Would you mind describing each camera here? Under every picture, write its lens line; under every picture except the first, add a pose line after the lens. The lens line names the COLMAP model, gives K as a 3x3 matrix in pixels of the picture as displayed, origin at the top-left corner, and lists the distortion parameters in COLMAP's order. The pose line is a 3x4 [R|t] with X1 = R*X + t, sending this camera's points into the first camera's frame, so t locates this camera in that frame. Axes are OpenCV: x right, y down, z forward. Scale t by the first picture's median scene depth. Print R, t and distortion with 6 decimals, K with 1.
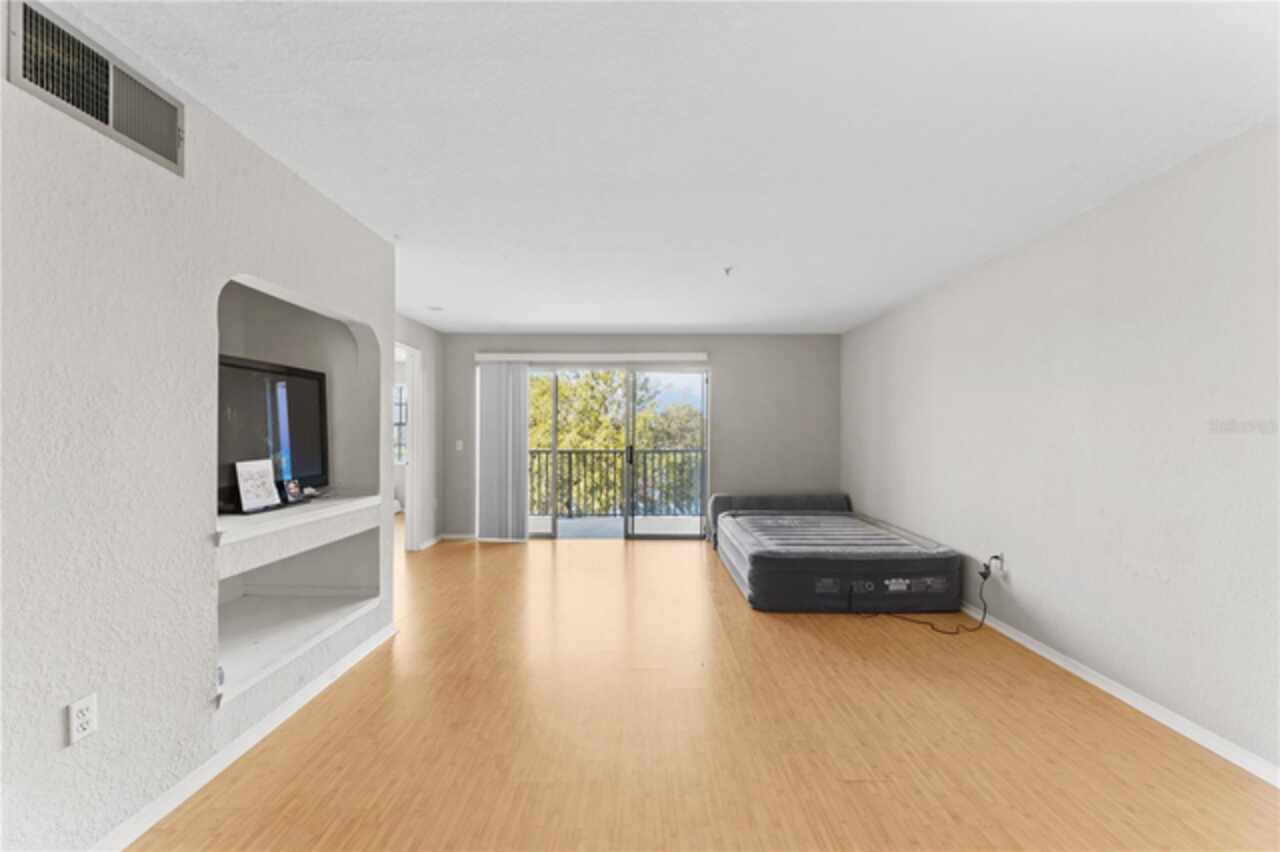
lens RADIAL K [[540.4, 0, 637.5], [0, 540.4, 443.0], [0, 0, 1]] dist [-0.000832, 0.000320]
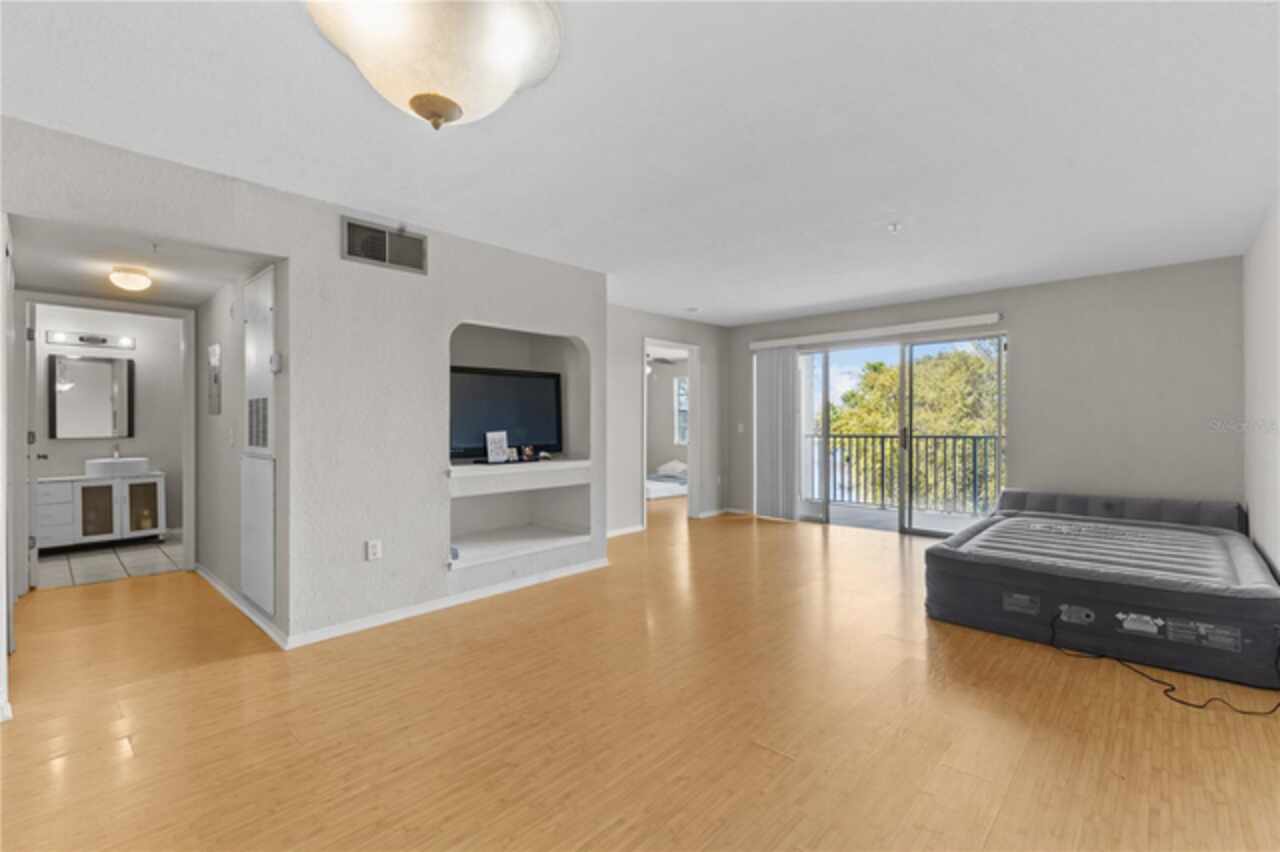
lens RADIAL K [[564.6, 0, 640.0], [0, 564.6, 426.0], [0, 0, 1]] dist [0.002585, 0.000615]
pose [[0.738701, -0.002804, -0.674027, 0.495447], [-0.004417, 0.999950, -0.009002, 0.019420], [0.674018, 0.009627, 0.738652, 0.031660]]
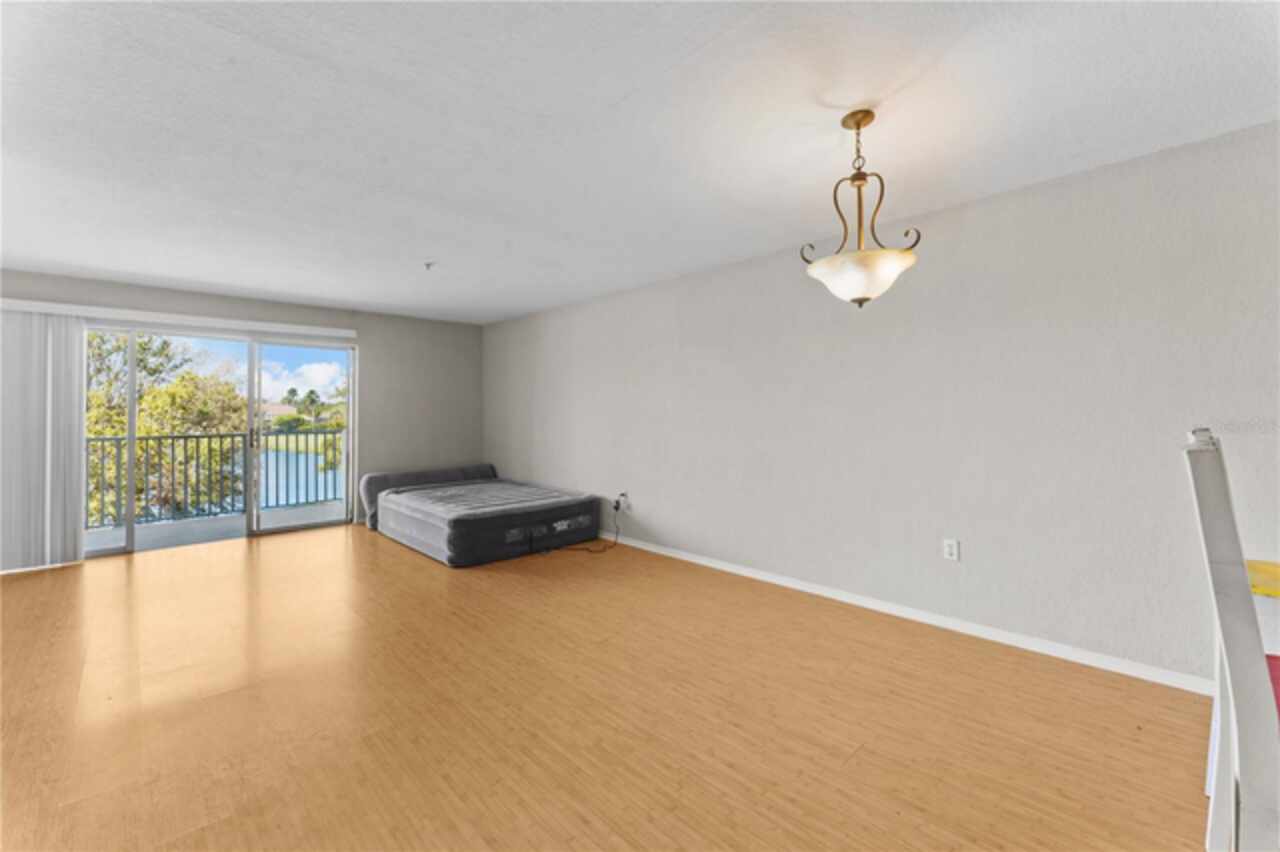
lens RADIAL K [[538.2, 0, 643.3], [0, 538.2, 409.1], [0, 0, 1]] dist [0.010539, -0.000109]
pose [[0.715244, -0.003296, 0.698867, -0.297069], [0.019516, 0.999693, -0.015259, 0.000432], [-0.698602, 0.024553, 0.715089, -0.091742]]
